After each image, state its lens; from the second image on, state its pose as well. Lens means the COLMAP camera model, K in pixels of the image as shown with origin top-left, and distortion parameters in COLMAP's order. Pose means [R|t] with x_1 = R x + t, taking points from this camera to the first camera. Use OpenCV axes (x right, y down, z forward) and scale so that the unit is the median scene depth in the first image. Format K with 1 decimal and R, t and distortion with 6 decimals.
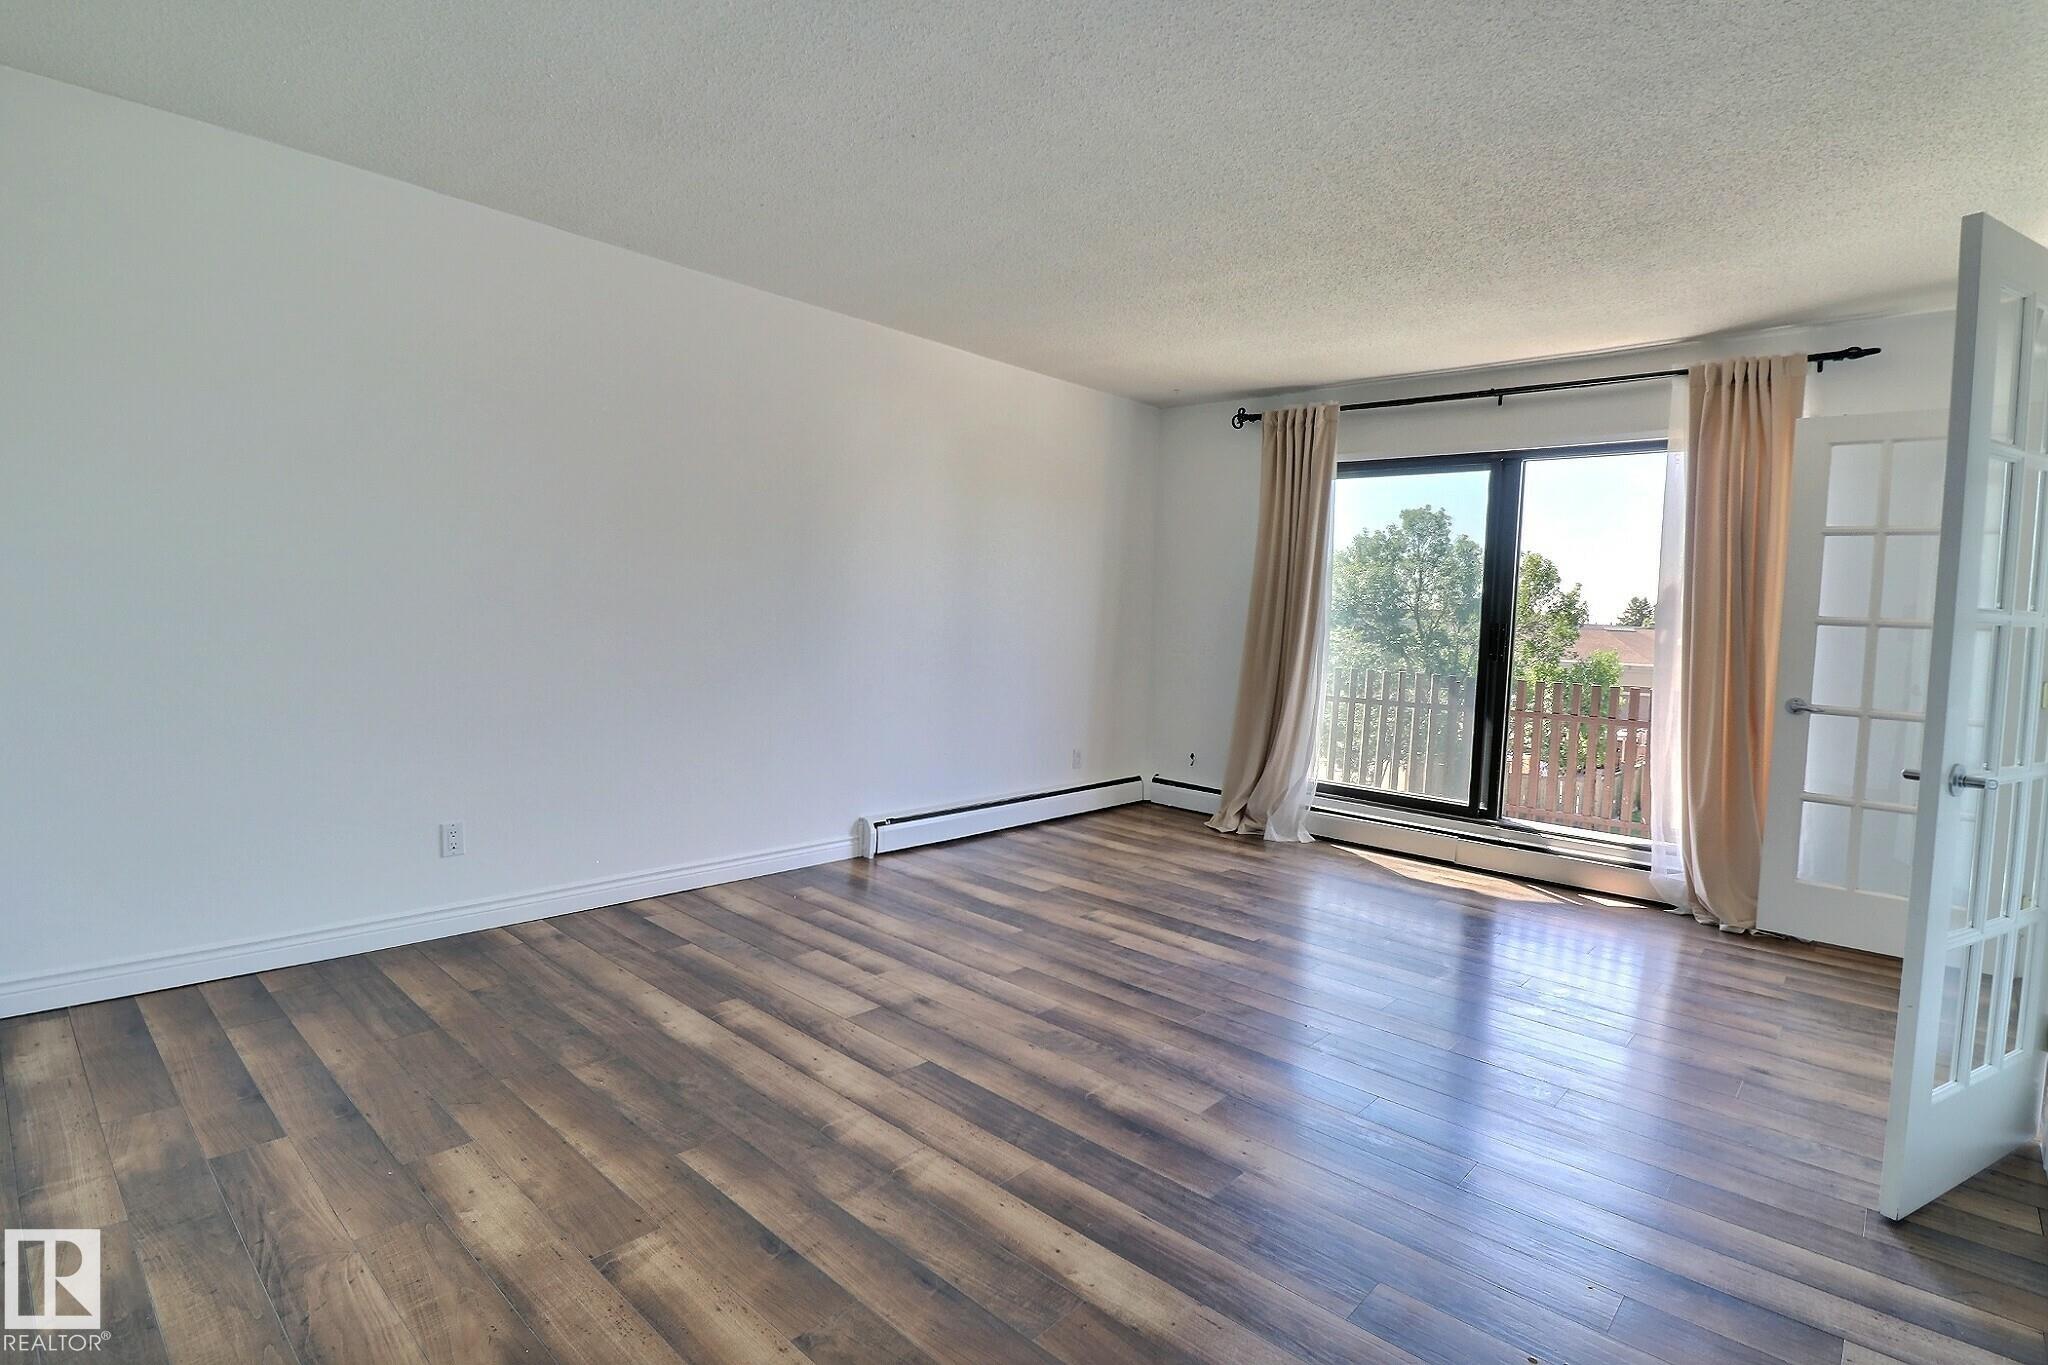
lens RADIAL K [[991.4, 0, 1043.9], [0, 991.4, 658.3], [0, 0, 1]] dist [0.000240, -0.013446]
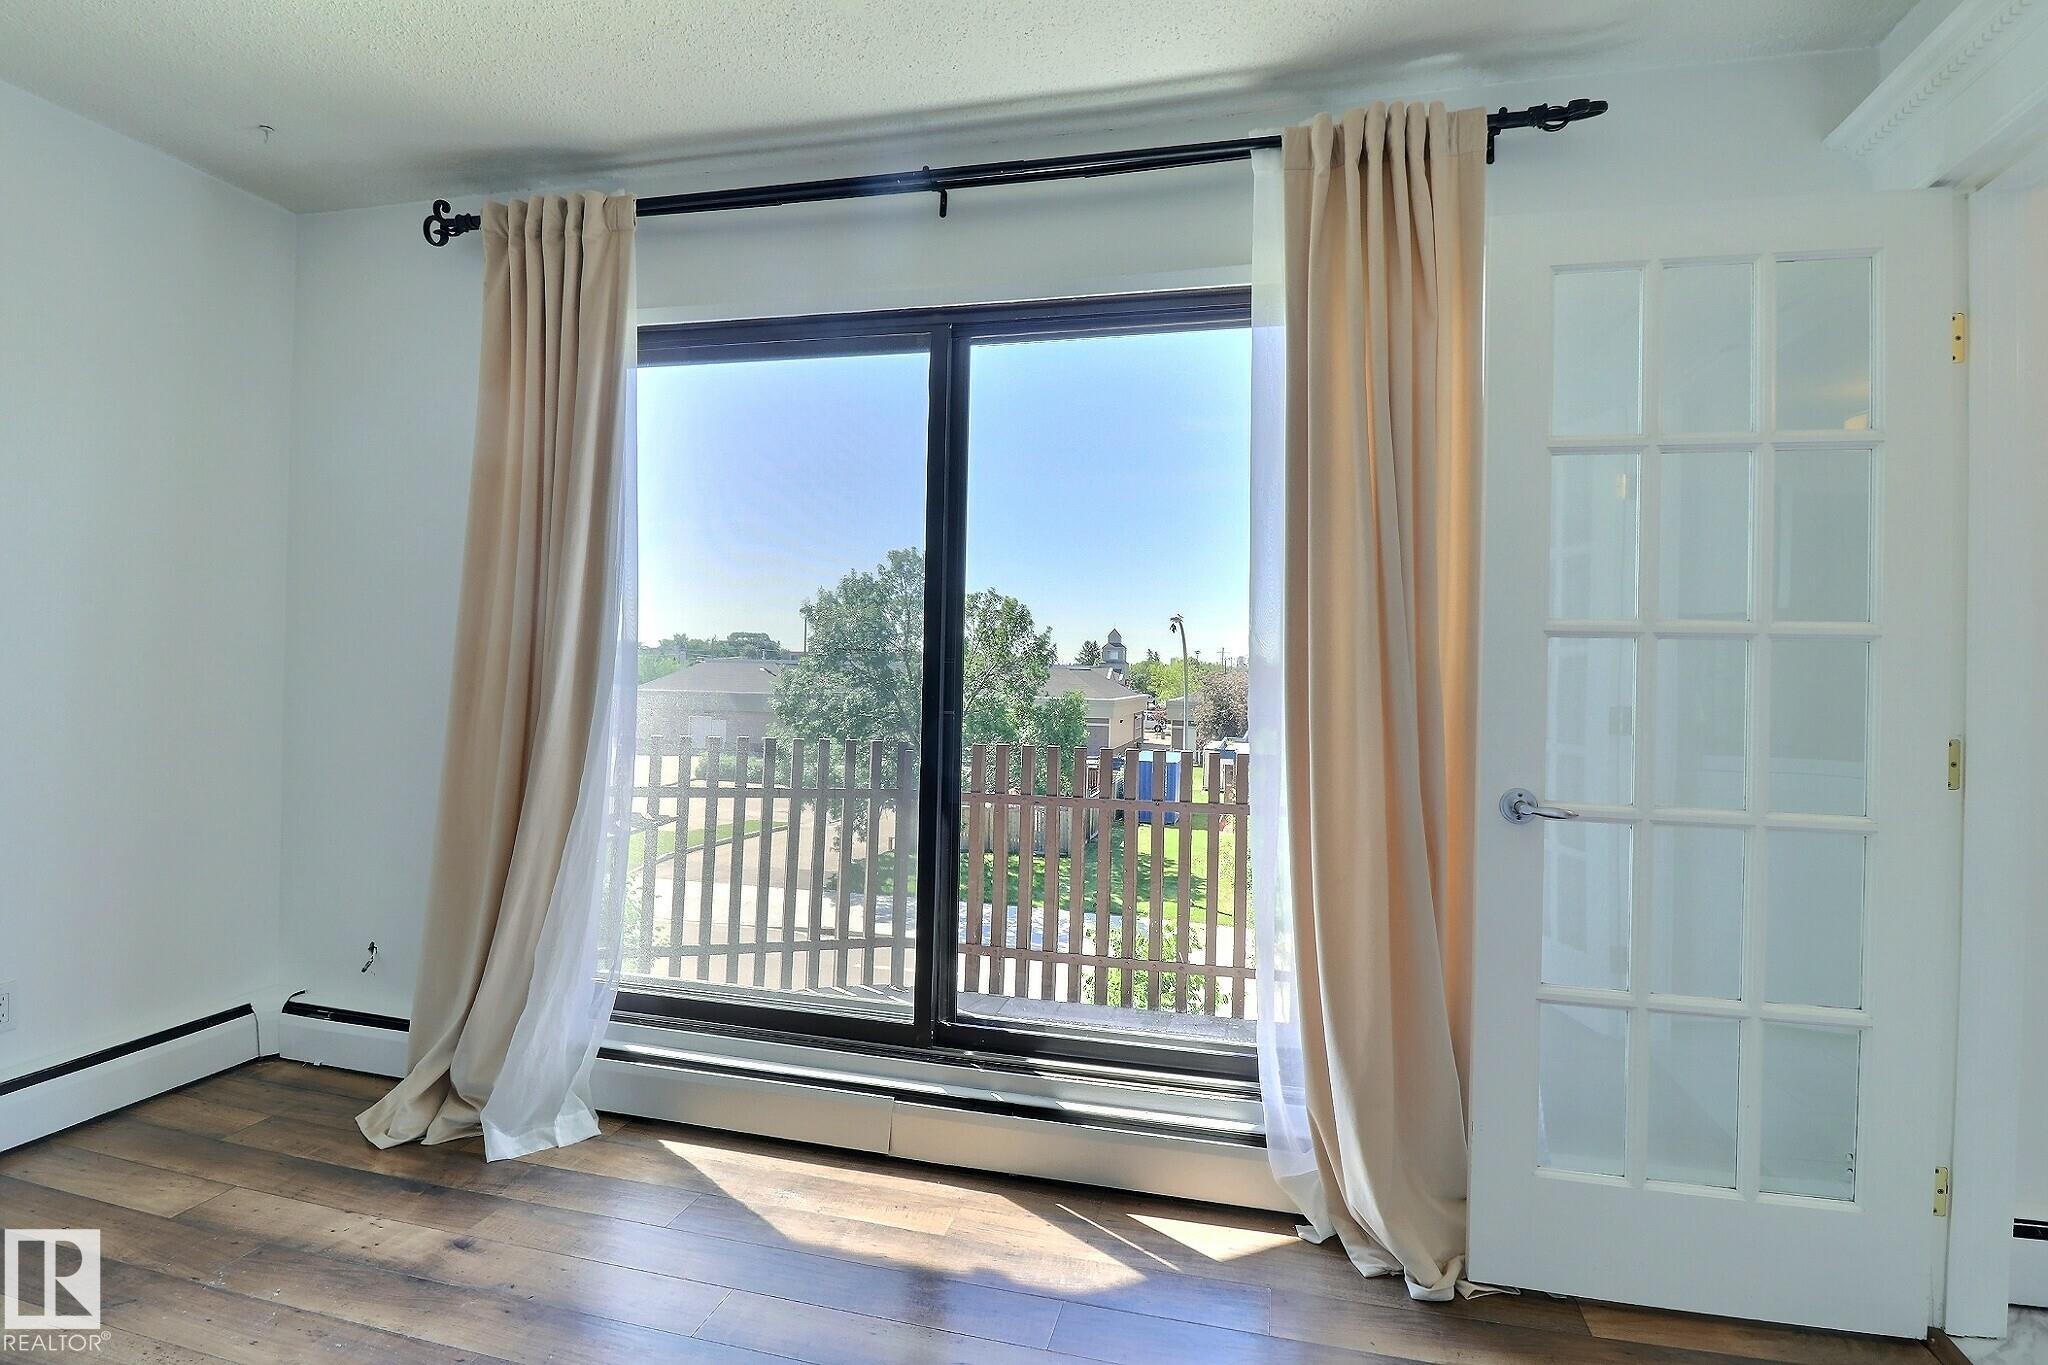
lens RADIAL K [[979.8, 0, 1039.8], [0, 979.8, 658.2], [0, 0, 1]] dist [0.004071, -0.015889]
pose [[0.882973, -0.015327, 0.469173, 0.326725], [0.037241, 0.998604, -0.037465, -0.013983], [-0.467944, 0.050553, 0.882311, 0.673351]]
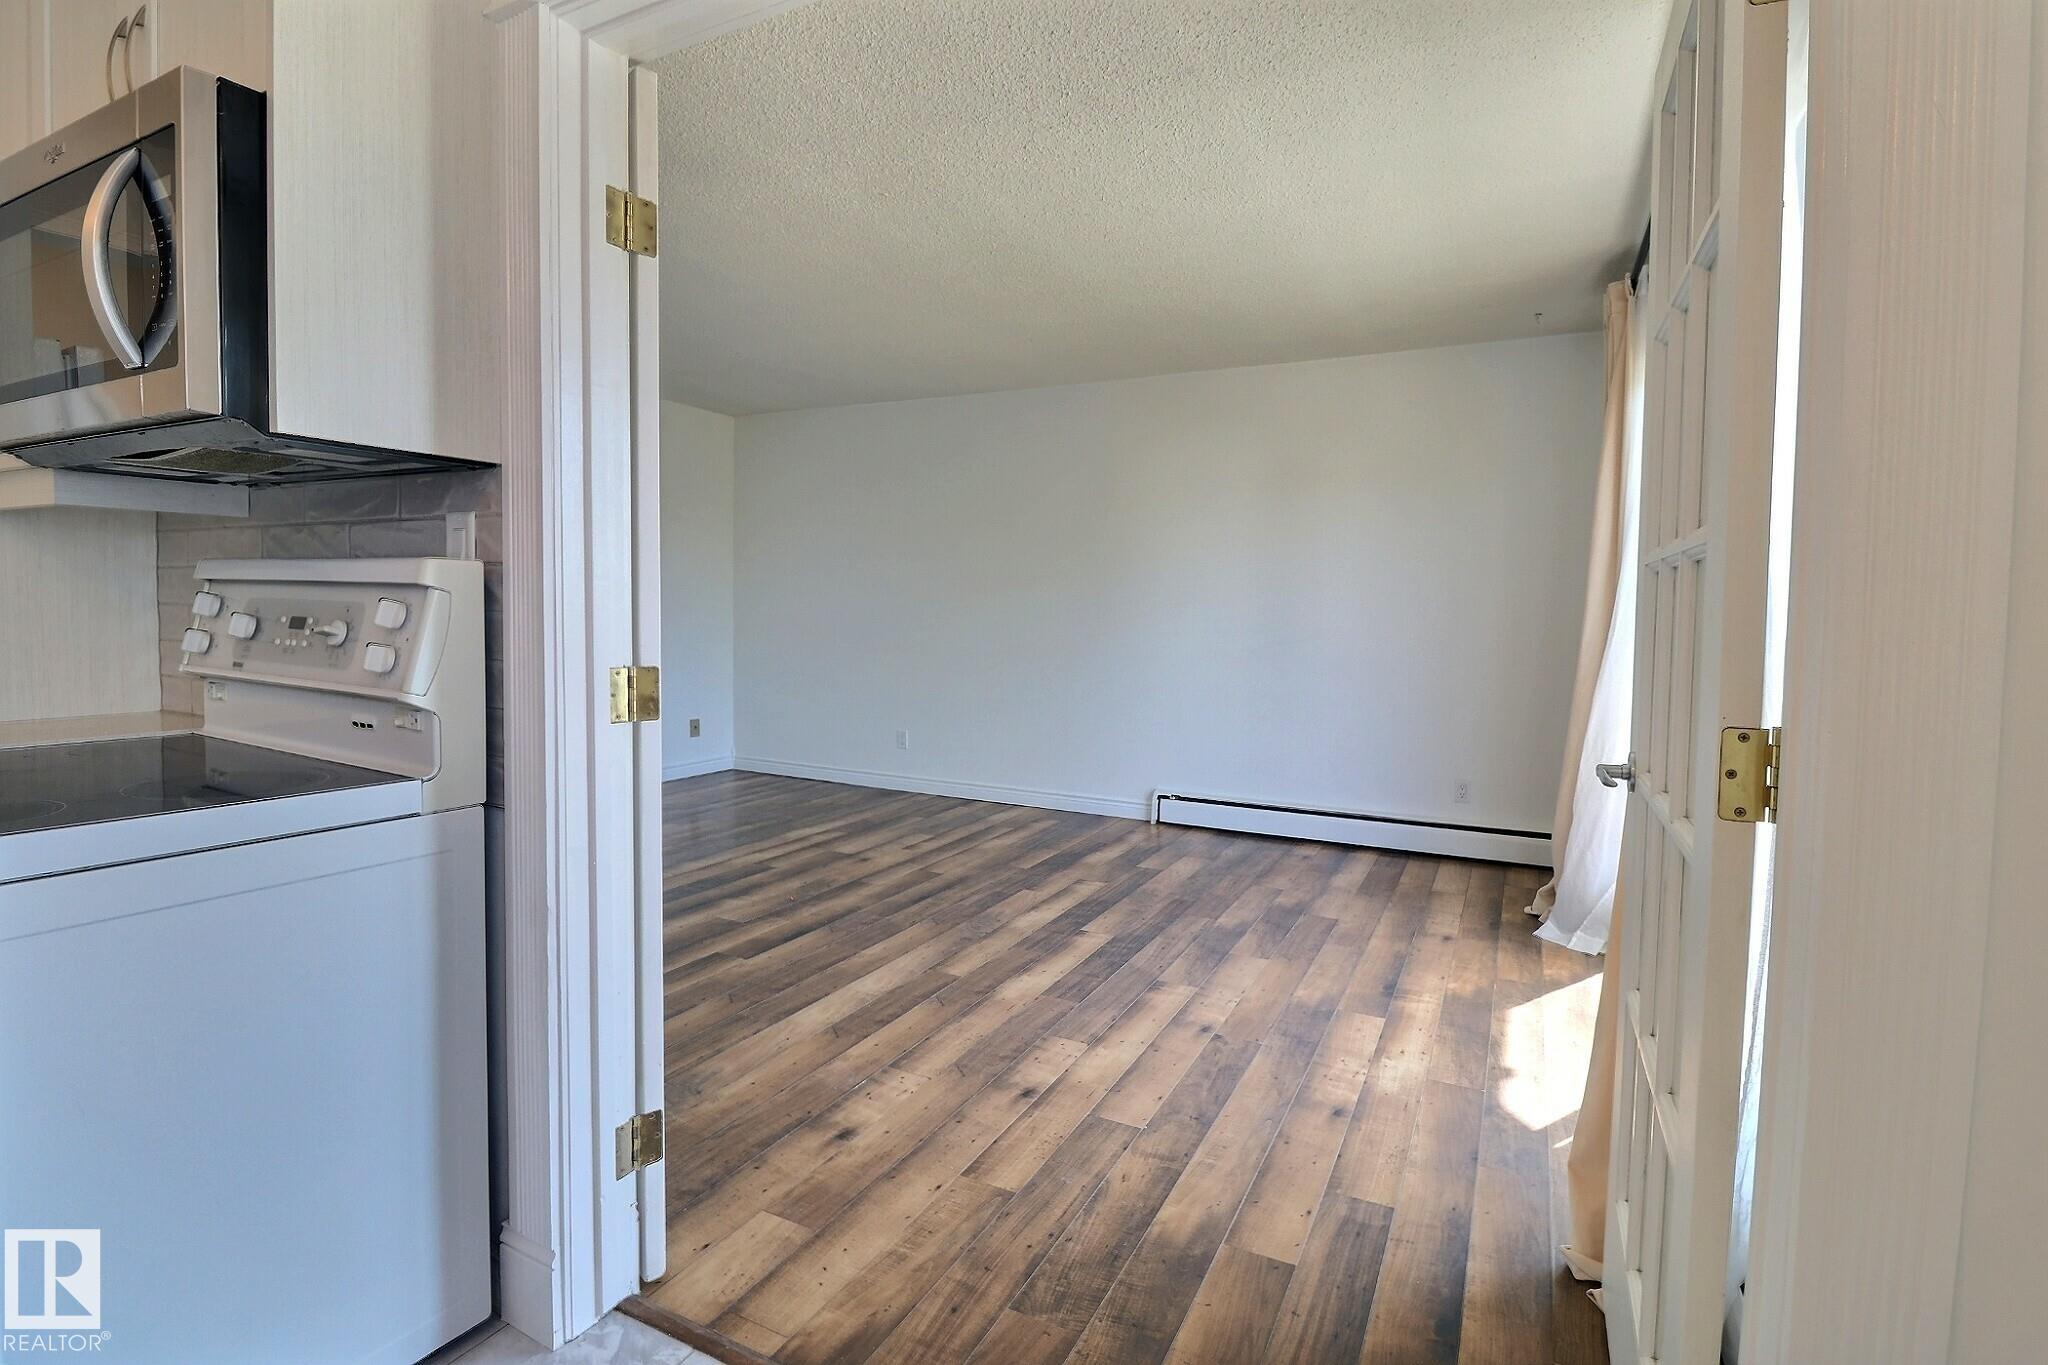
lens RADIAL K [[983.6, 0, 1038.1], [0, 983.6, 659.1], [0, 0, 1]] dist [0.002017, -0.011420]
pose [[0.260395, 0.014805, -0.965389, 1.073526], [-0.056090, 0.998426, 0.000183, 0.015161], [0.963872, 0.054101, 0.260815, 0.642057]]
